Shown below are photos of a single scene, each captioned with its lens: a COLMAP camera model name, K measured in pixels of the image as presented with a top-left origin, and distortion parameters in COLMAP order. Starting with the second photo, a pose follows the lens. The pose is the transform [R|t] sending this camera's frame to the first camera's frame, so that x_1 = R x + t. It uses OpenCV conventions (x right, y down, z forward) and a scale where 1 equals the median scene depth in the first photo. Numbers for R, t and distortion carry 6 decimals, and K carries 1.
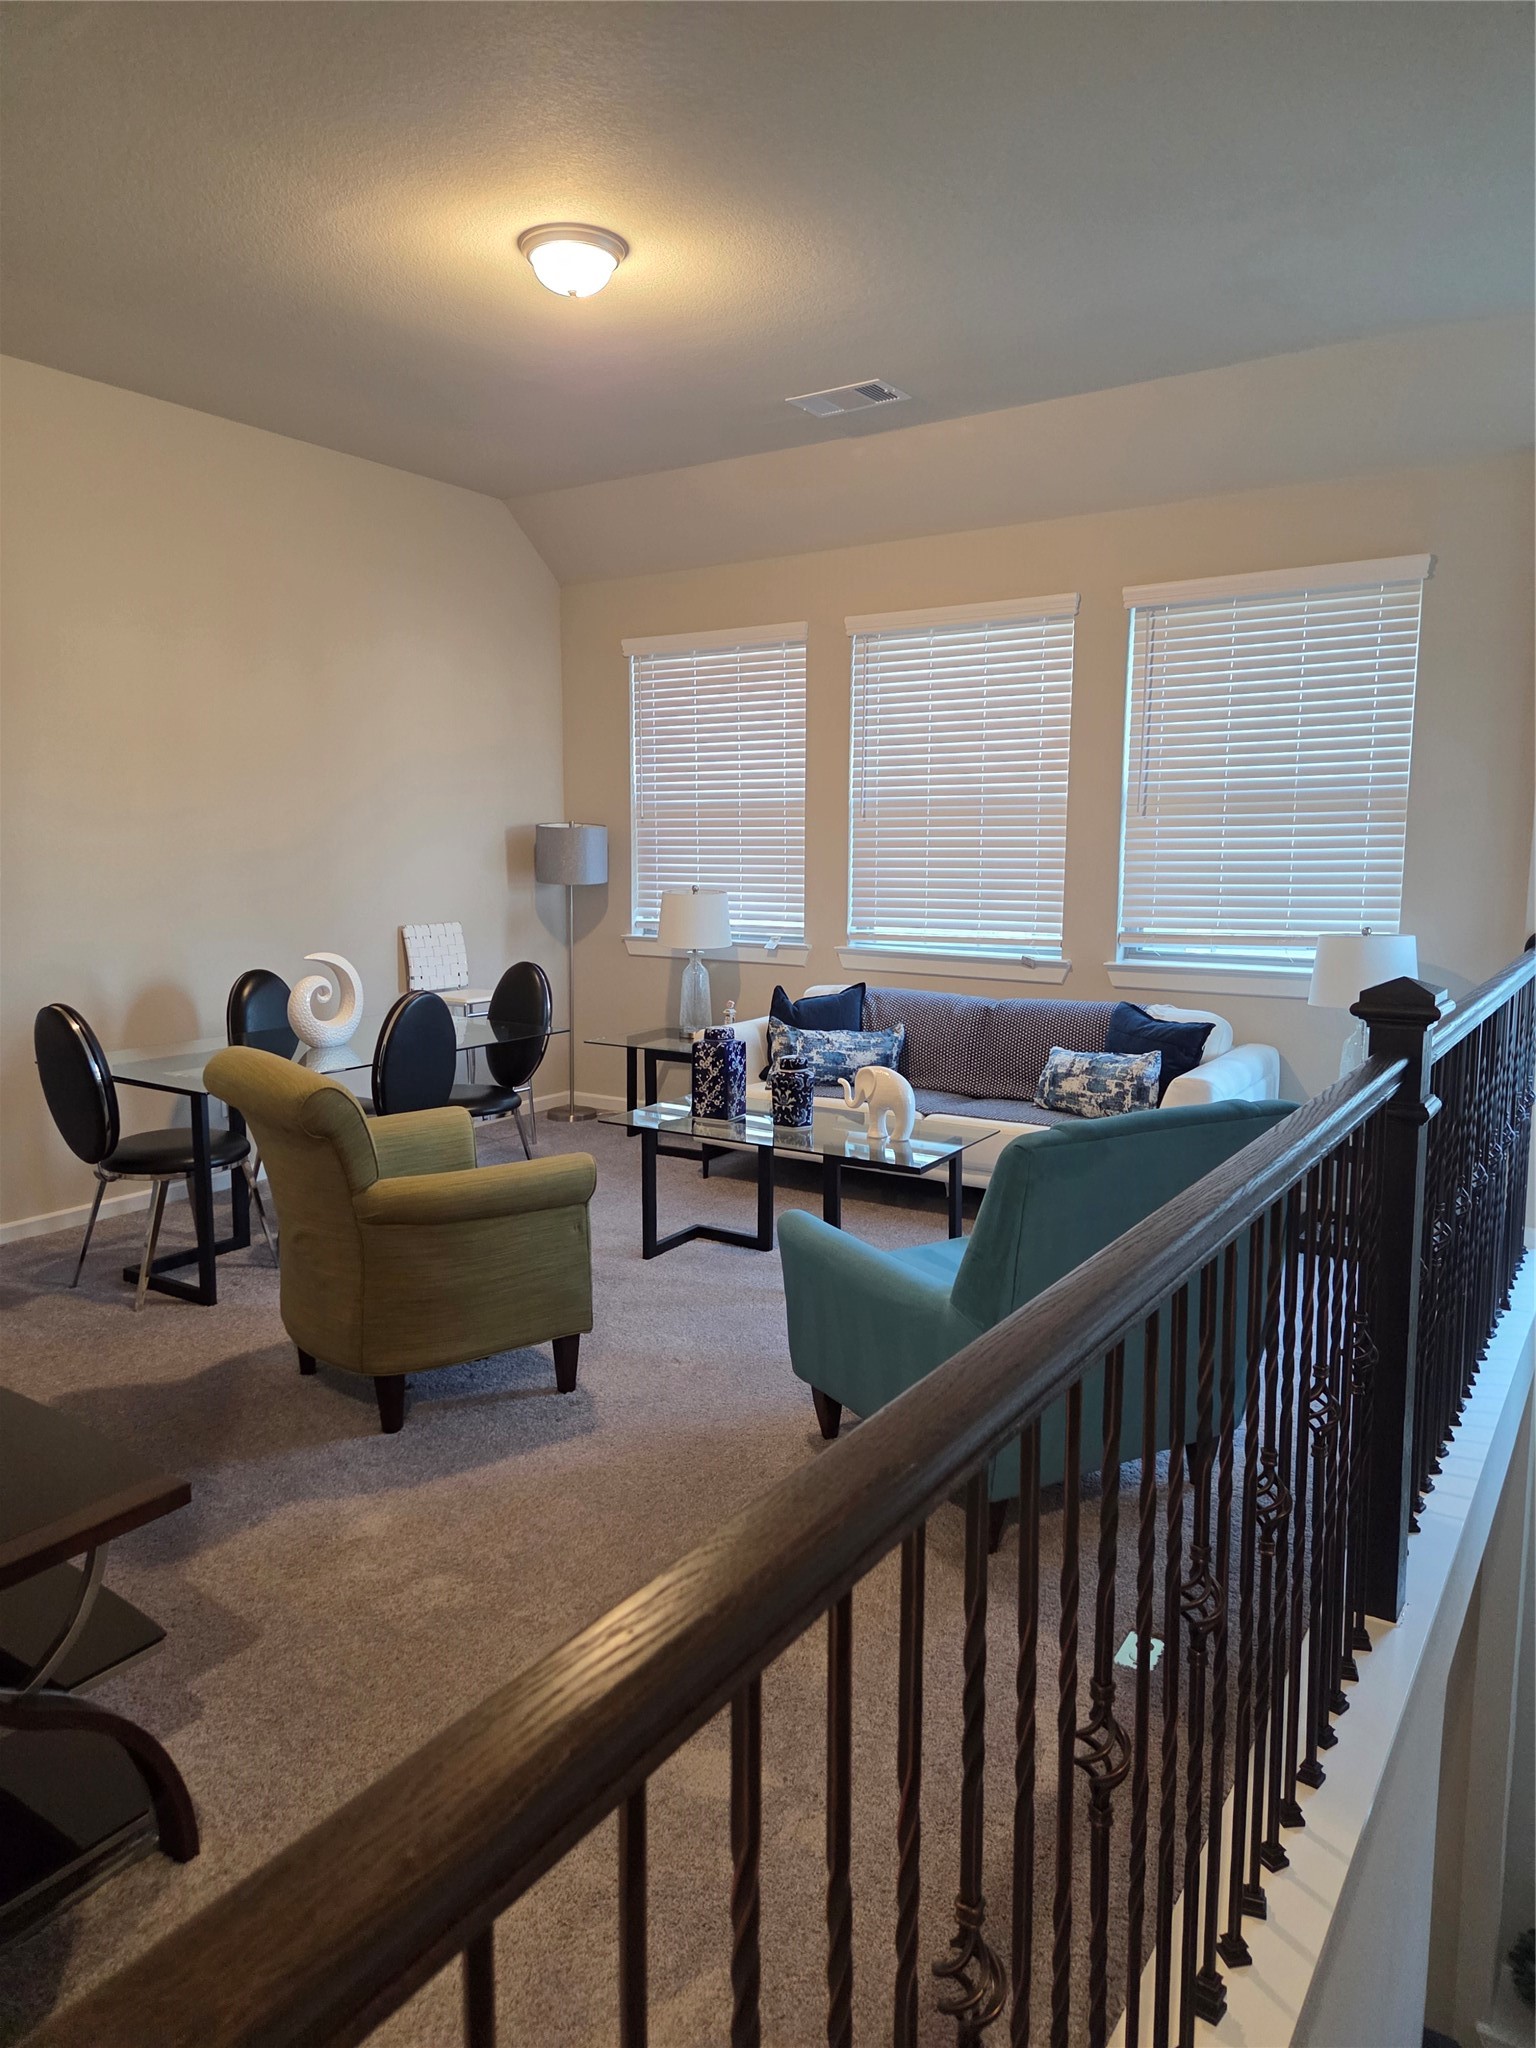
lens RADIAL K [[1355.1, 0, 768.0], [0, 1355.1, 1024.0], [0, 0, 1]] dist [0.004857, 0.000601]
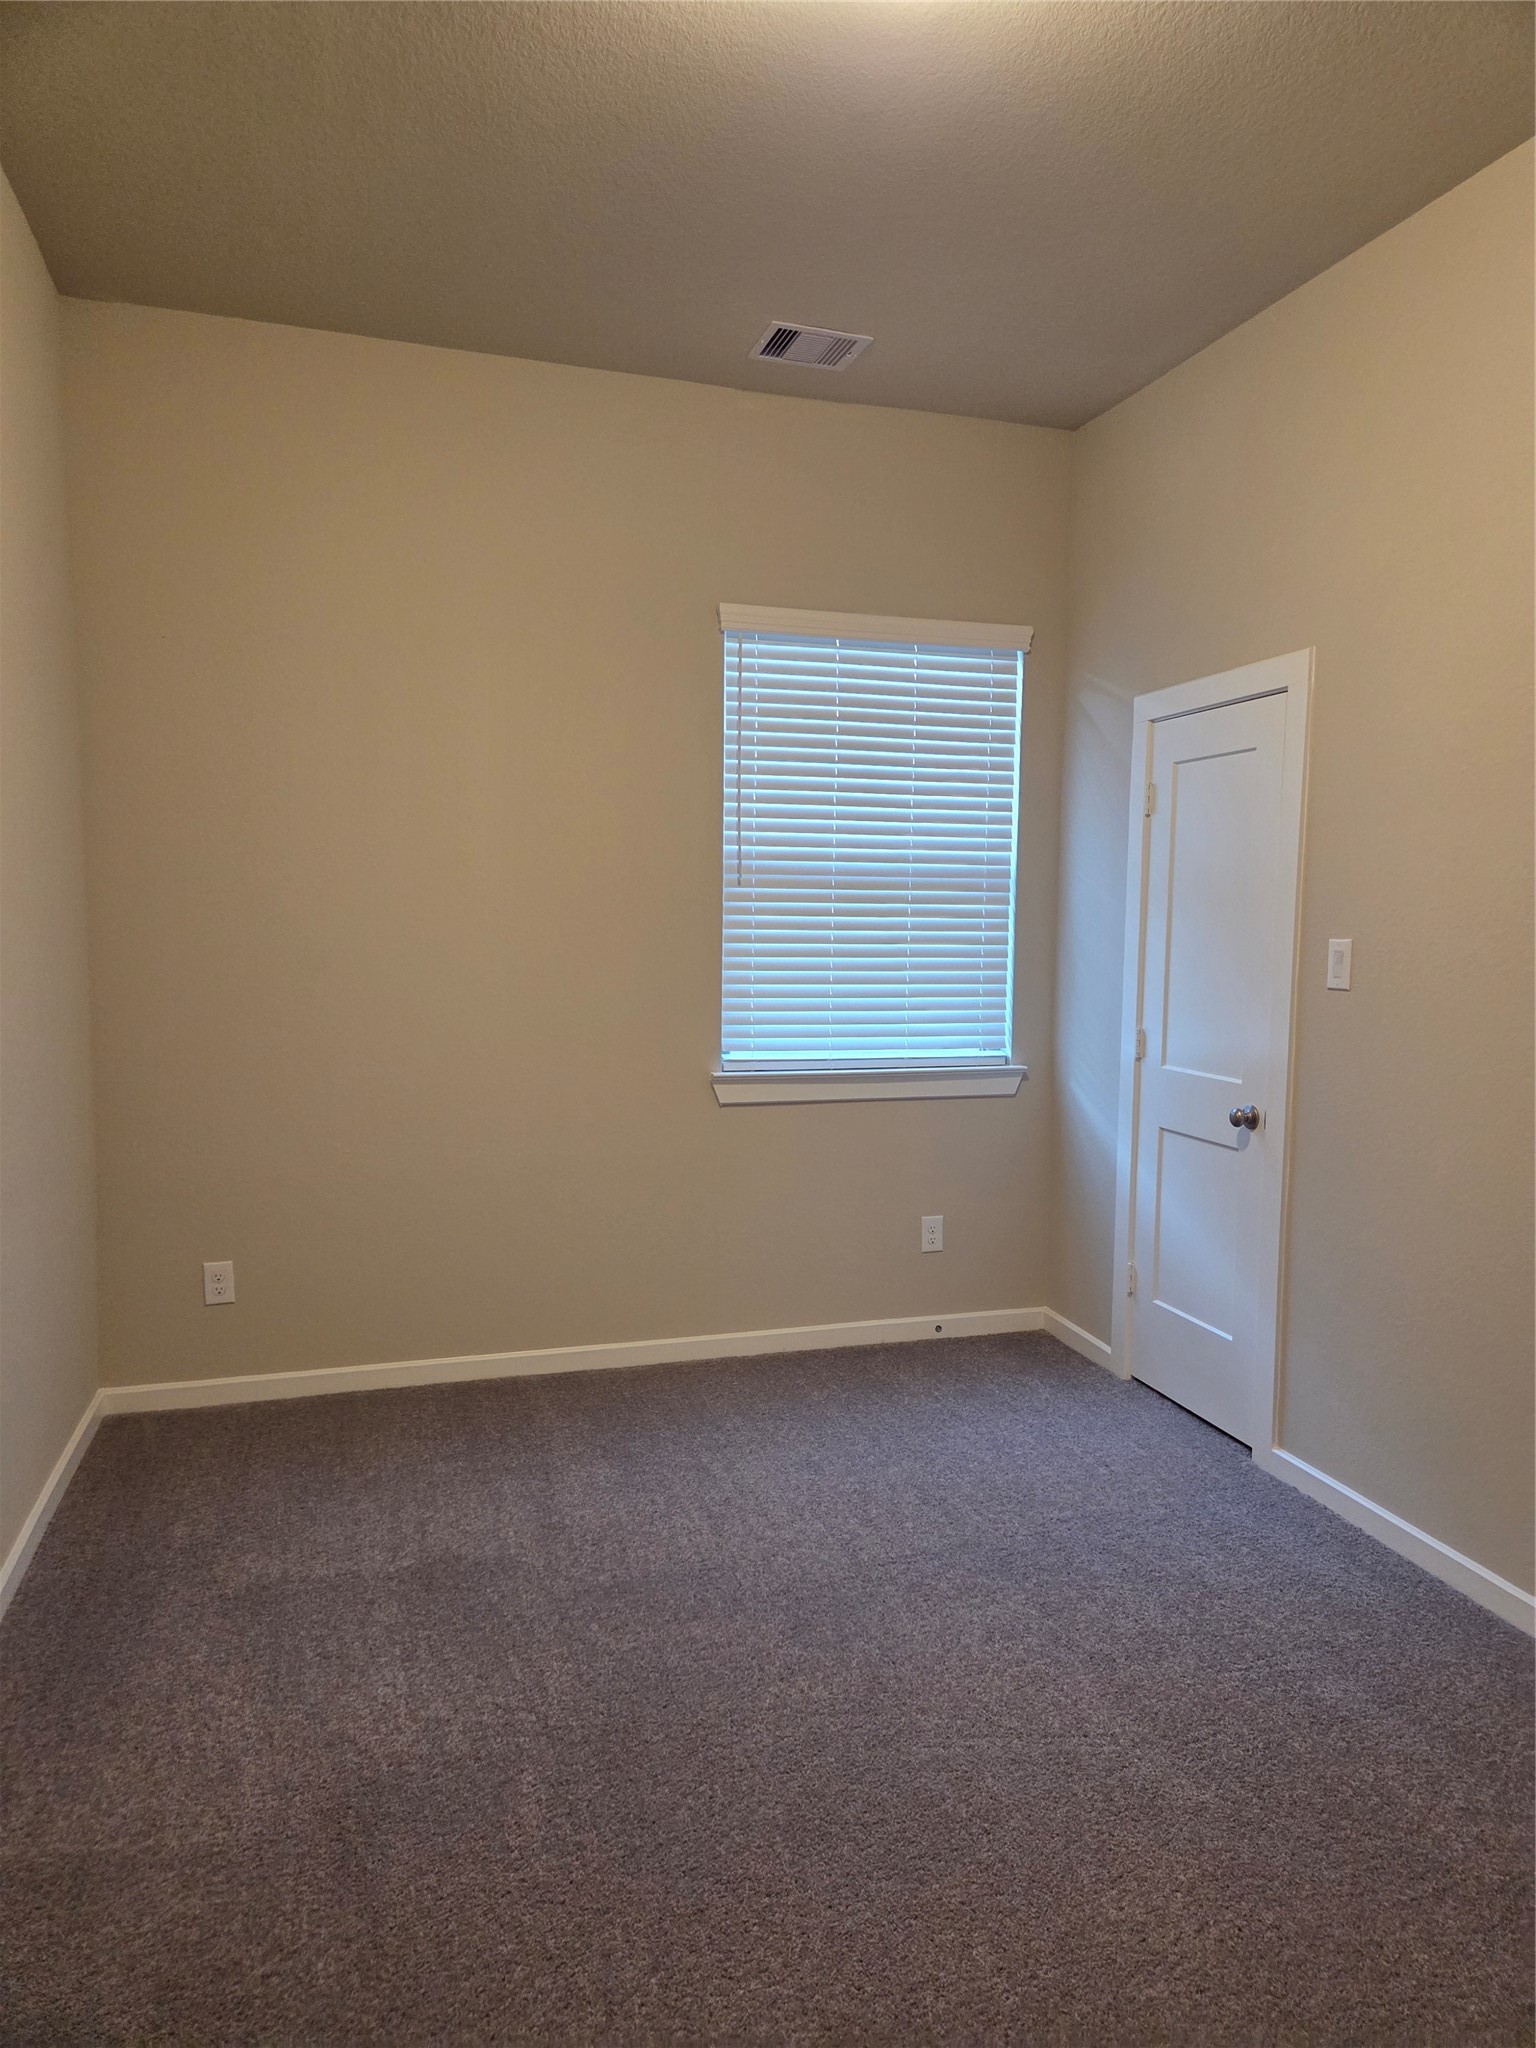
lens RADIAL K [[1355.1, 0, 768.0], [0, 1355.1, 1024.0], [0, 0, 1]] dist [0.004857, 0.000601]
pose [[0.631891, -0.063198, 0.772476, -0.480579], [0.089337, 0.995966, 0.008403, -0.087499], [-0.769891, 0.063701, 0.634988, 0.550995]]
